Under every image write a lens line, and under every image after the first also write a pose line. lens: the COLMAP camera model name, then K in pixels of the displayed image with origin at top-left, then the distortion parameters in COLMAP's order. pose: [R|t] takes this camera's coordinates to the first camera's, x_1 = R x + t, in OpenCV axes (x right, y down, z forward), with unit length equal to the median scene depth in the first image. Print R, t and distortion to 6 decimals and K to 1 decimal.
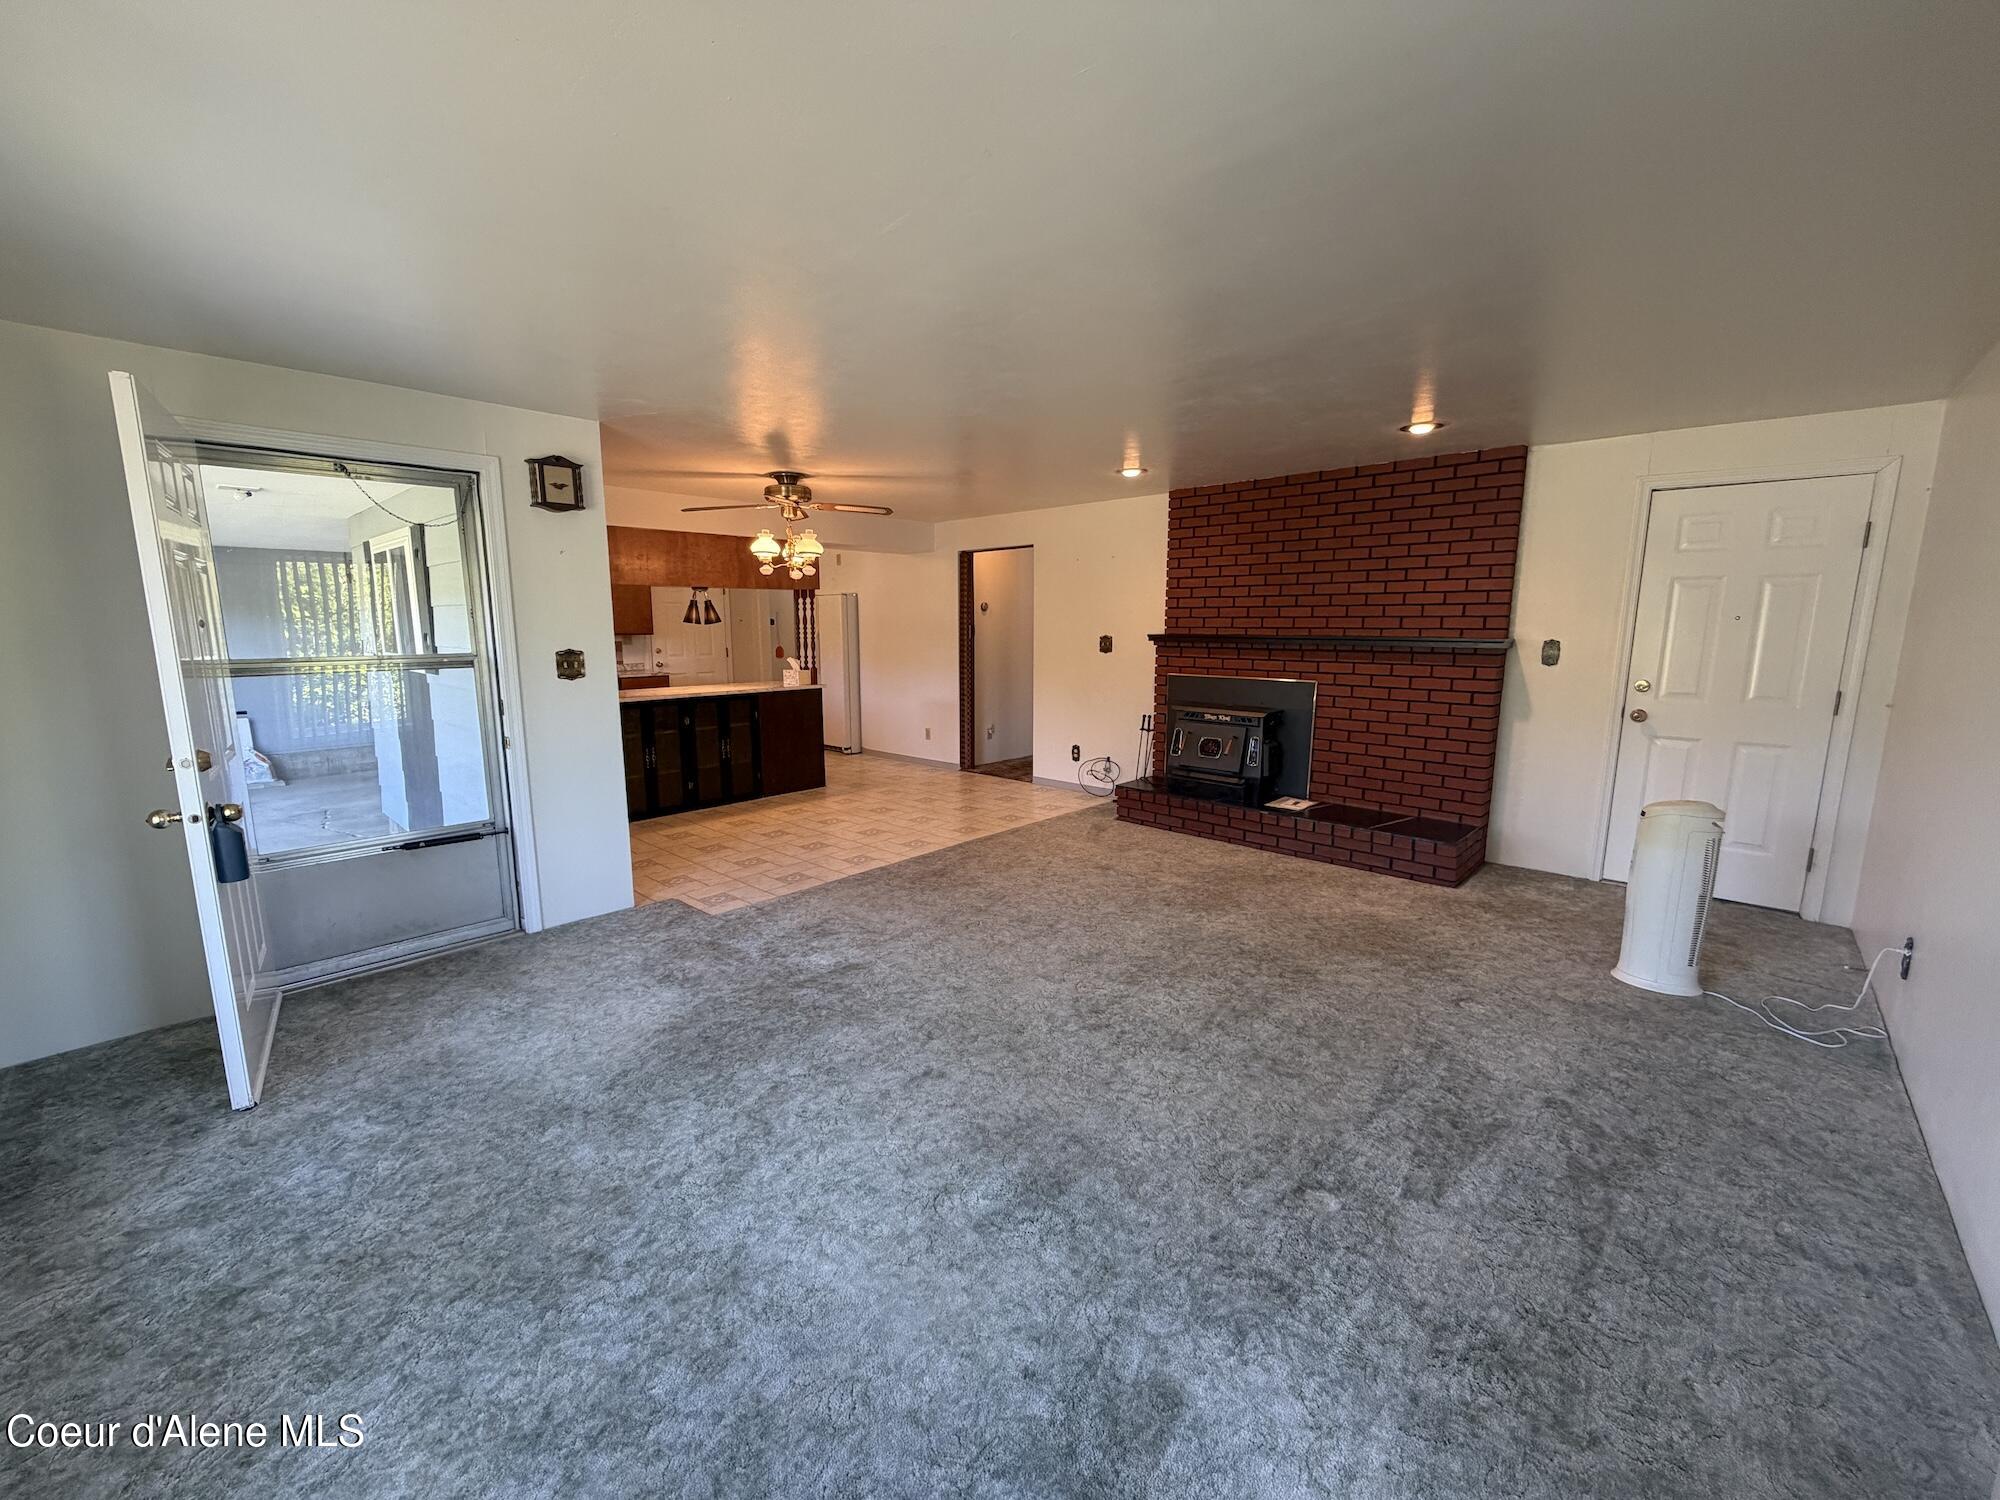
lens RADIAL K [[797.7, 0, 993.7], [0, 797.7, 751.3], [0, 0, 1]] dist [-0.000766, 0.000053]
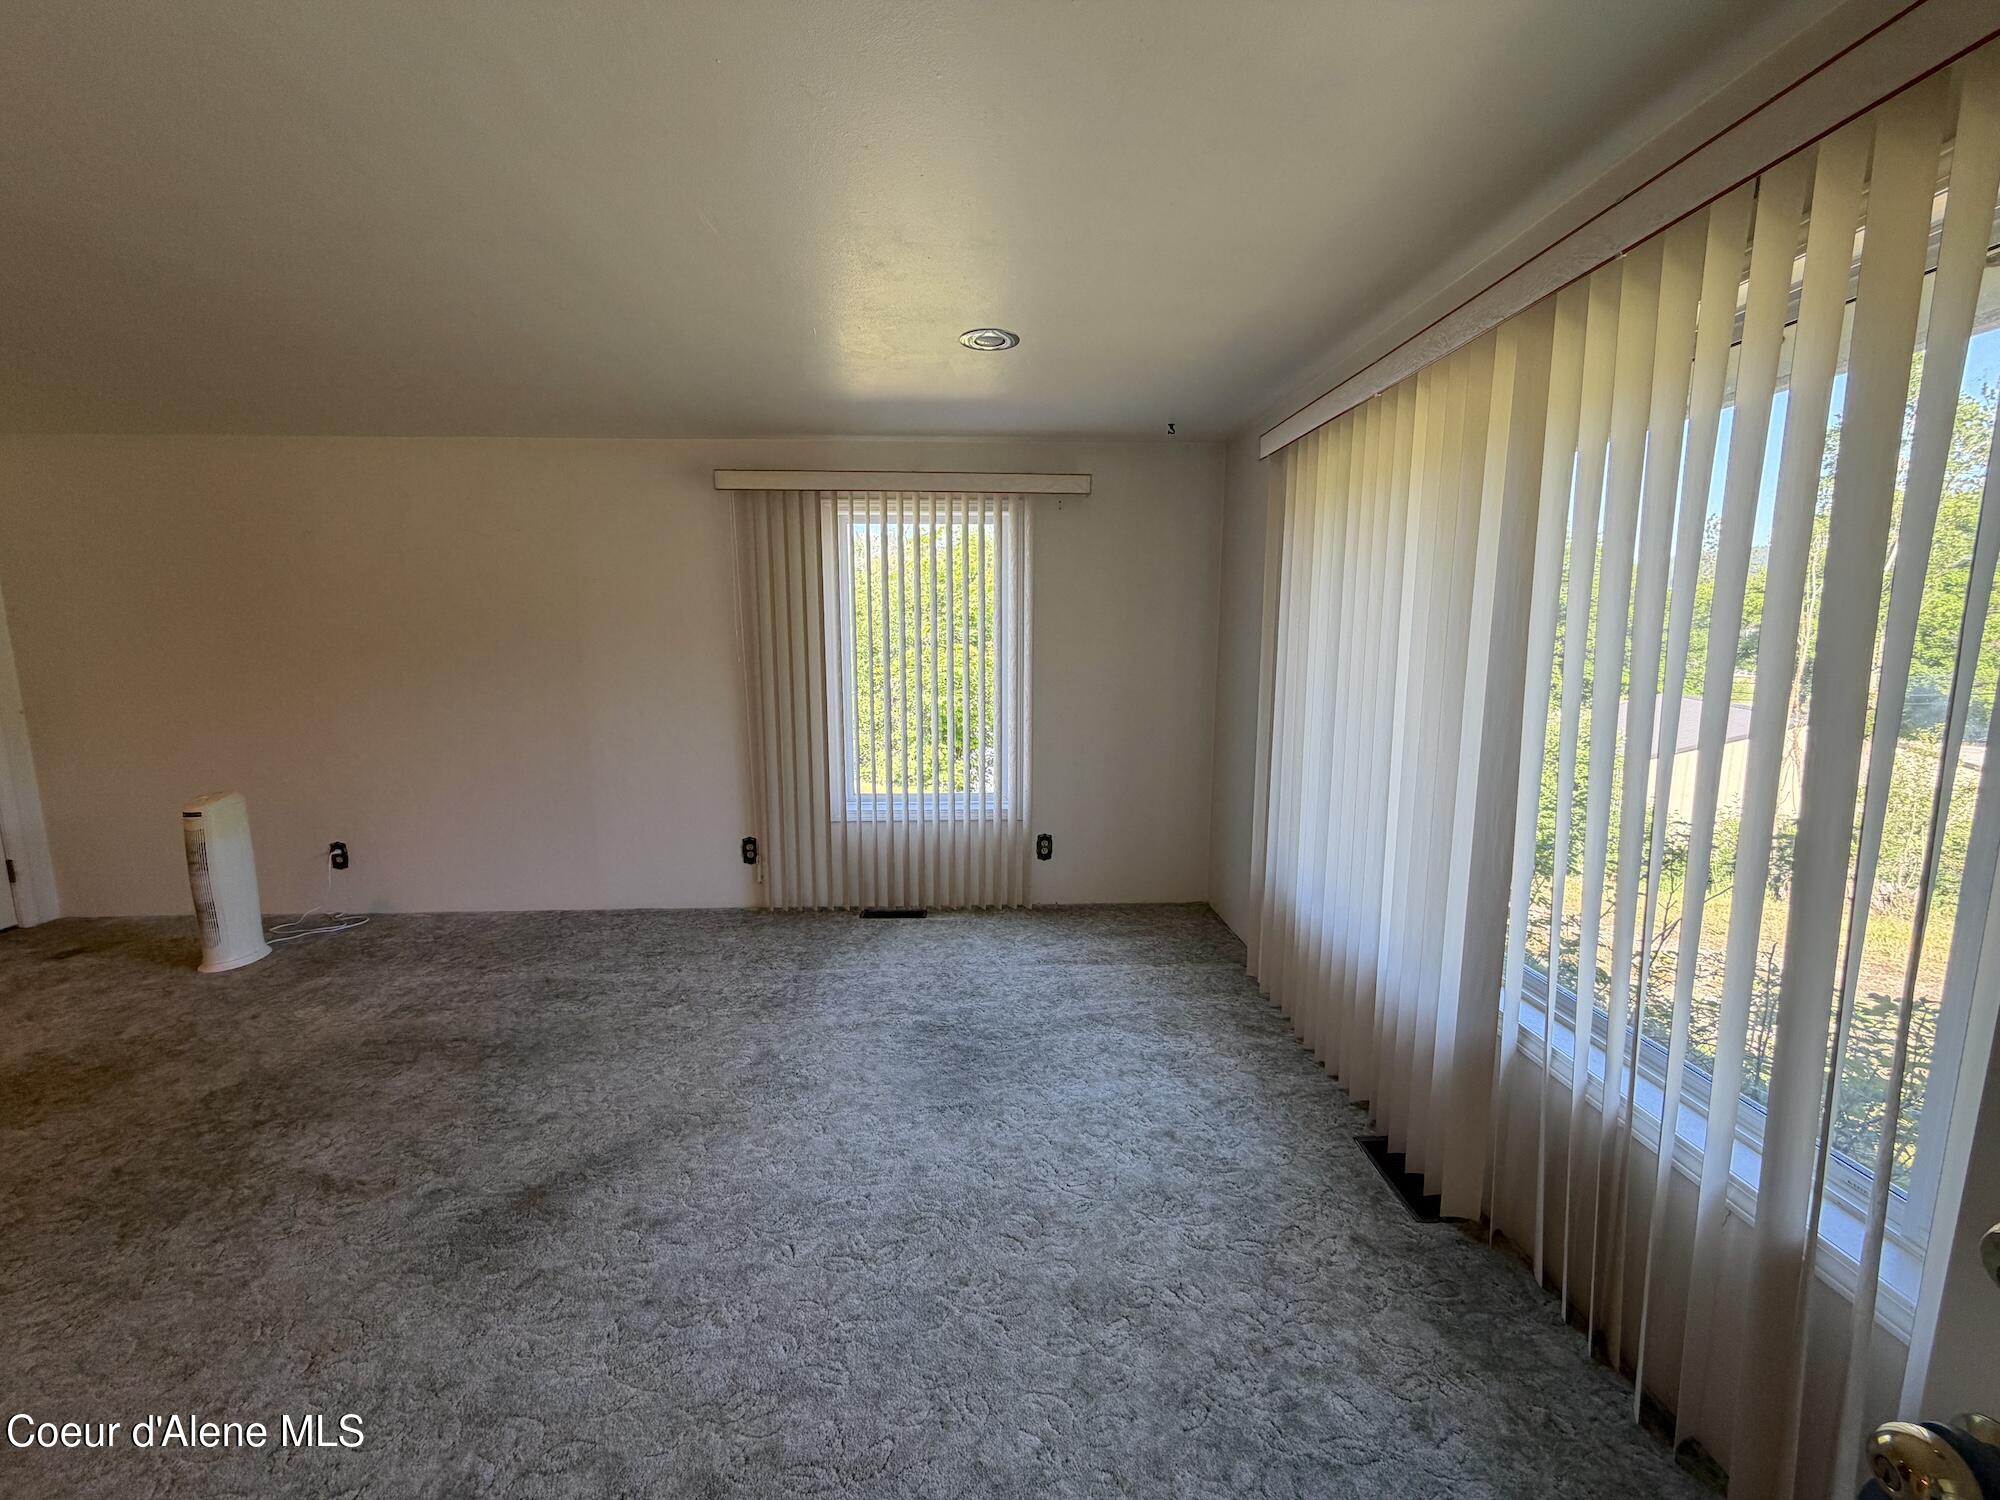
lens RADIAL K [[797.7, 0, 993.7], [0, 797.7, 751.3], [0, 0, 1]] dist [-0.000766, 0.000053]
pose [[-0.712774, -0.100315, 0.694183, -0.393010], [0.115006, 0.959609, 0.256758, -0.089990], [-0.691901, 0.262846, -0.672447, 0.560835]]
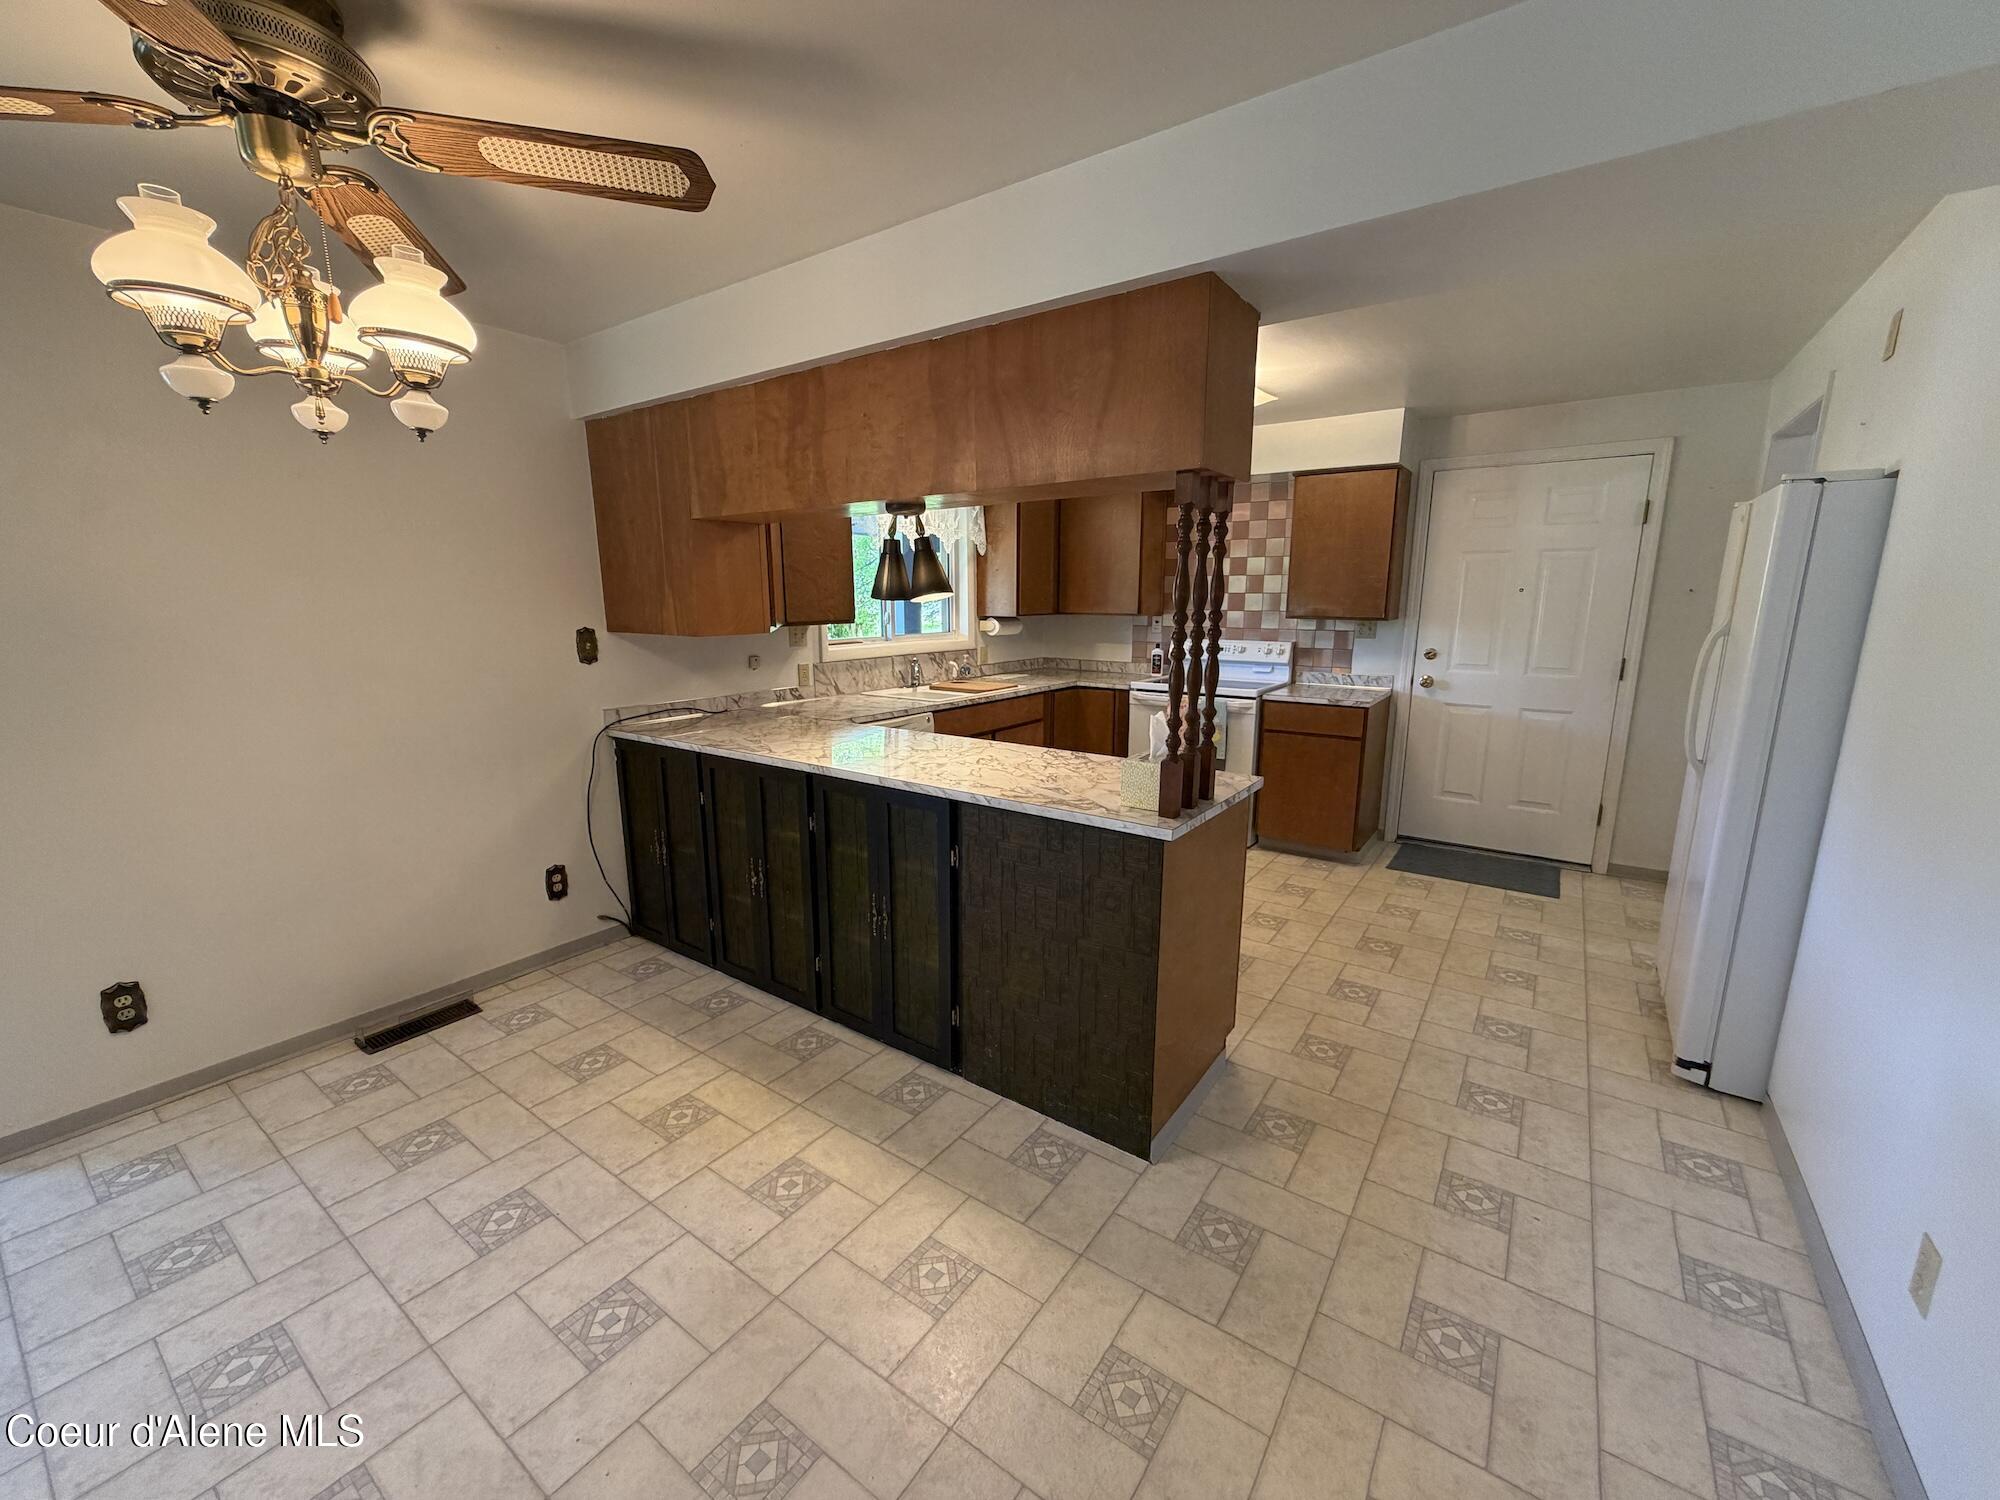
lens RADIAL K [[797.7, 0, 993.7], [0, 797.7, 751.3], [0, 0, 1]] dist [-0.000766, 0.000053]
pose [[0.128675, 0.194608, -0.972404, 0.049424], [-0.159643, 0.971832, 0.173369, -0.193130], [0.978753, 0.132929, 0.156118, 1.178201]]
